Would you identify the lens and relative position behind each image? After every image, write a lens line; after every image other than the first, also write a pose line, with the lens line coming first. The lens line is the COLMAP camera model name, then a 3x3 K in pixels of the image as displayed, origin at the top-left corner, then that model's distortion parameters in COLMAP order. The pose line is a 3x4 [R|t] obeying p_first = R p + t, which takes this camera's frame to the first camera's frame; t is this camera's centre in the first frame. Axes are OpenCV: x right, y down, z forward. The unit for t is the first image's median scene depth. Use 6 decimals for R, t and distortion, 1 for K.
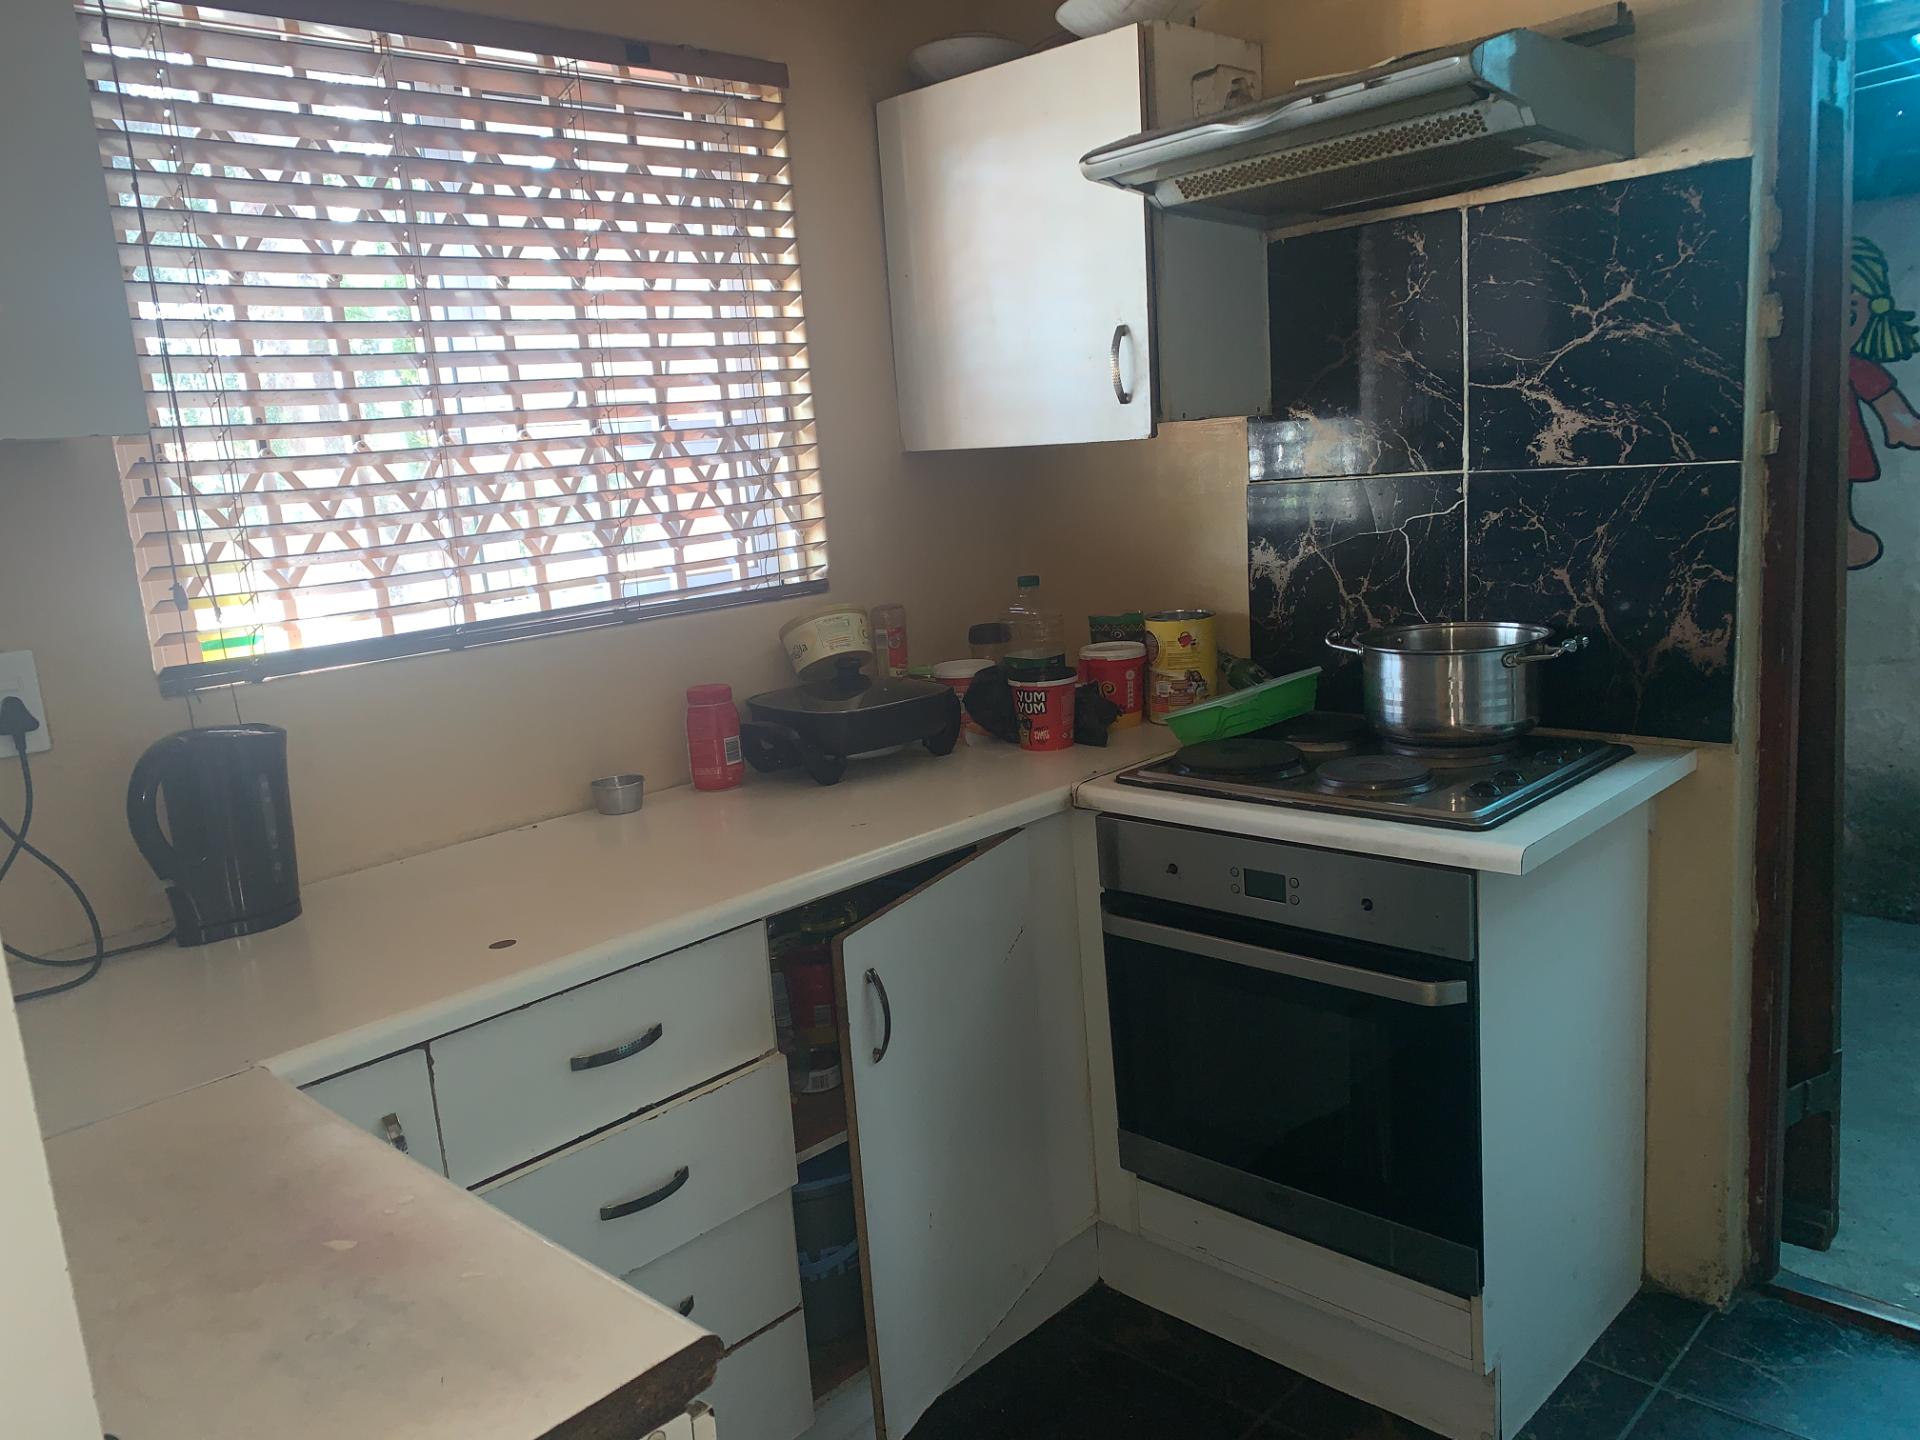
lens RADIAL K [[1457.7, 0, 948.7], [0, 1457.7, 734.3], [0, 0, 1]] dist [0.032477, -0.048961]
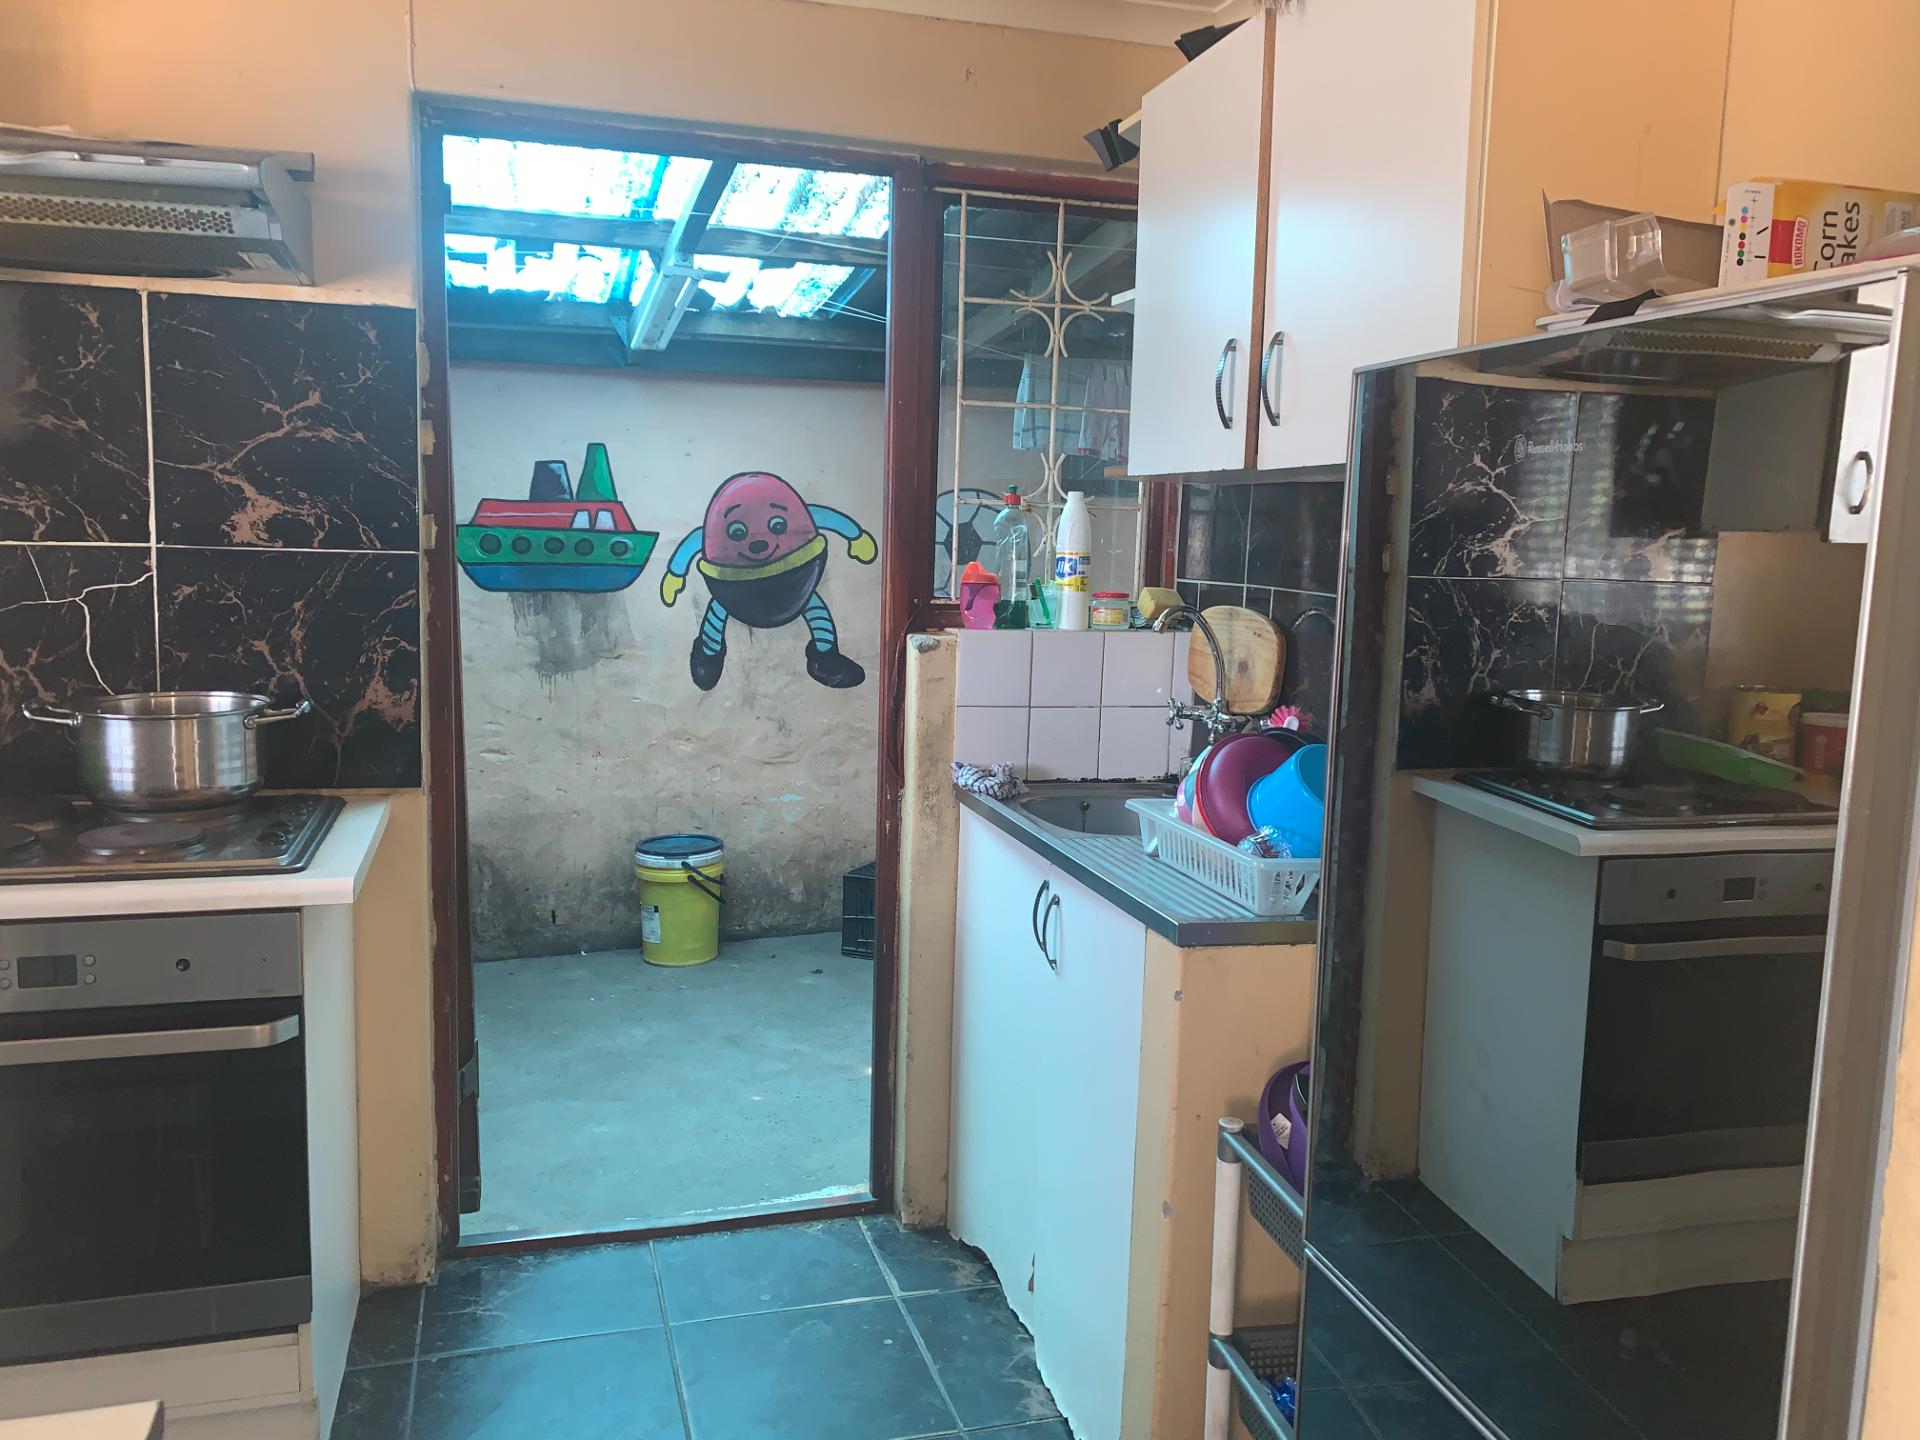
lens RADIAL K [[1457.7, 0, 947.3], [0, 1457.7, 712.0], [0, 0, 1]] dist [0.032477, -0.048961]
pose [[0.483180, -0.020284, 0.875286, -0.300758], [0.104677, 0.993899, -0.034752, 0.031904], [-0.869241, 0.108414, 0.482355, 0.045754]]
